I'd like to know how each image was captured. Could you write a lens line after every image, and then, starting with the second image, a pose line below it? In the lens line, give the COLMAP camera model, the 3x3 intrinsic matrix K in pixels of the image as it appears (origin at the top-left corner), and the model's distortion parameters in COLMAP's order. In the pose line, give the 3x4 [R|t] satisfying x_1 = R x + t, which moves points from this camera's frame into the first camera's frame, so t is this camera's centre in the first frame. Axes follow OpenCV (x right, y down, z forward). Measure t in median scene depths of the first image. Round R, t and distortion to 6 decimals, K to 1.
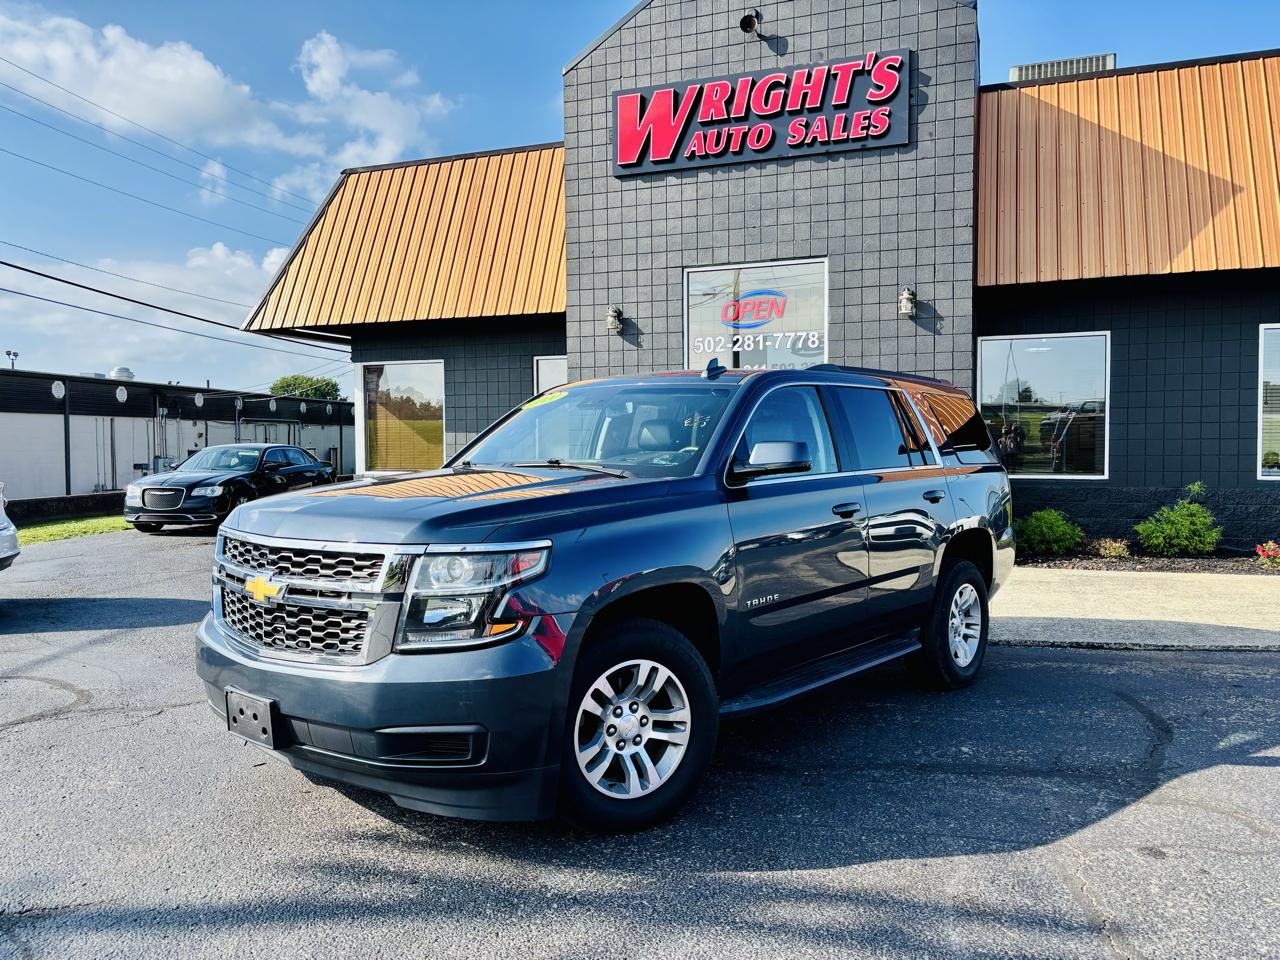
lens RADIAL K [[940.0, 0, 637.9], [0, 940.0, 470.9], [0, 0, 1]] dist [0.041603, -0.030390]
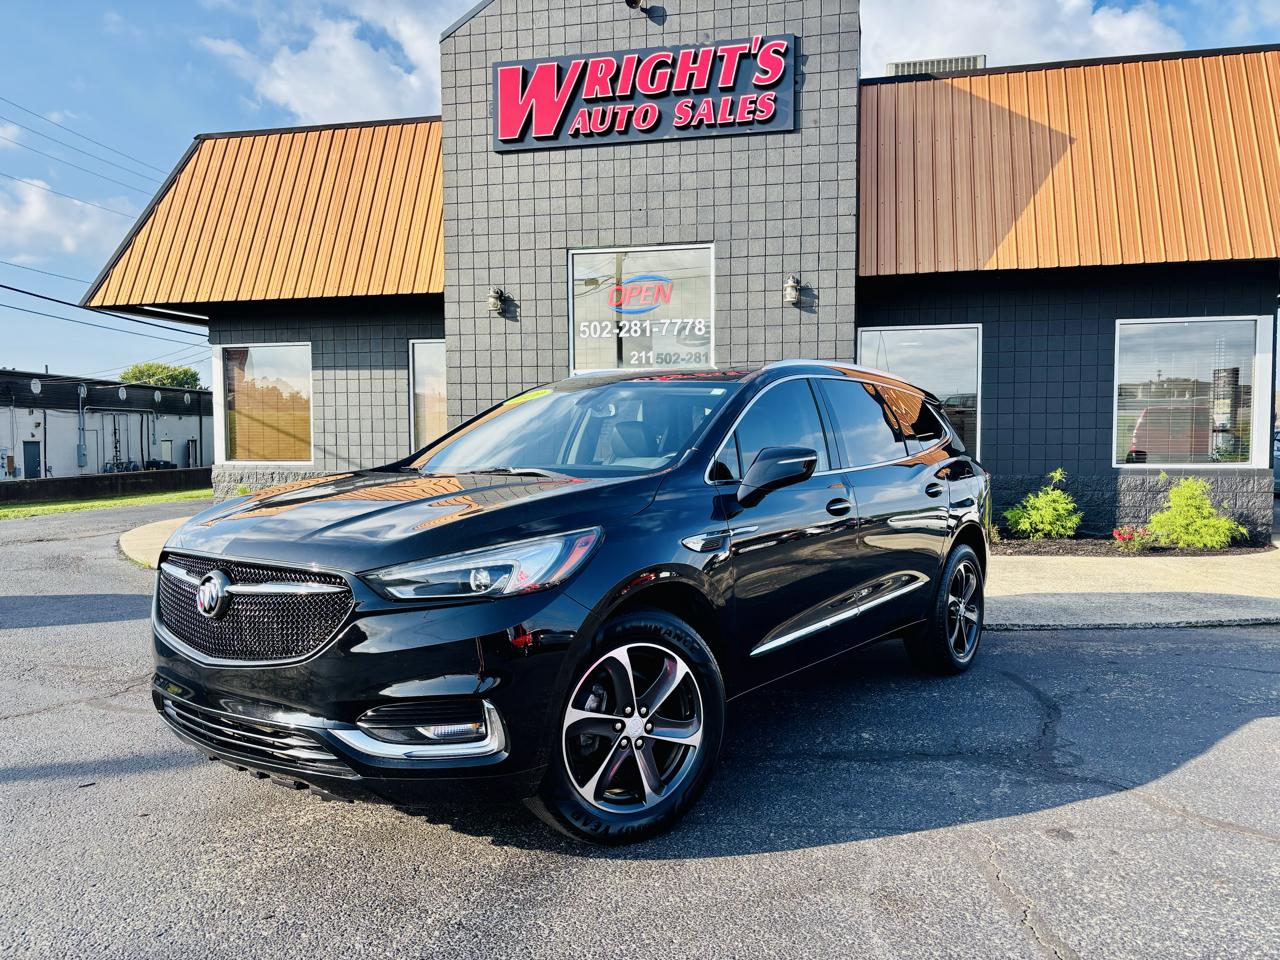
lens RADIAL K [[940.0, 0, 640.8], [0, 940.0, 477.6], [0, 0, 1]] dist [0.041603, -0.030390]
pose [[0.991632, -0.002578, 0.129068, -0.003032], [0.000863, 0.999911, 0.013339, 0.006288], [-0.129091, -0.013115, 0.991546, 0.027121]]
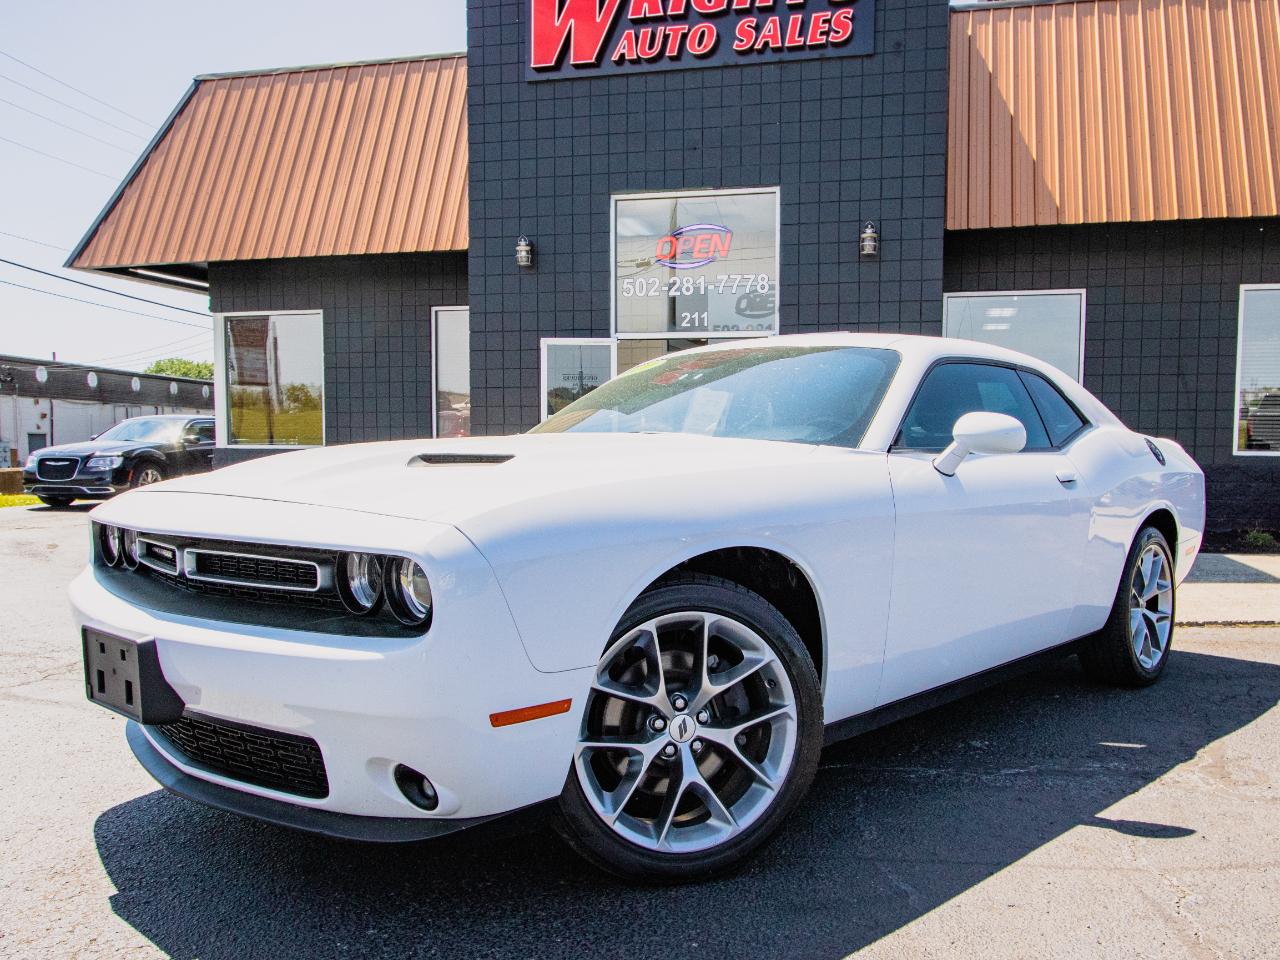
lens RADIAL K [[1010.1, 0, 685.7], [0, 1010.1, 510.9], [0, 0, 1]] dist [-0.013976, 0.027150]
pose [[0.992873, 0.003570, 0.119122, 0.009383], [-0.008028, 0.999284, 0.036961, 0.032172], [-0.118905, -0.037653, 0.992191, 0.094868]]
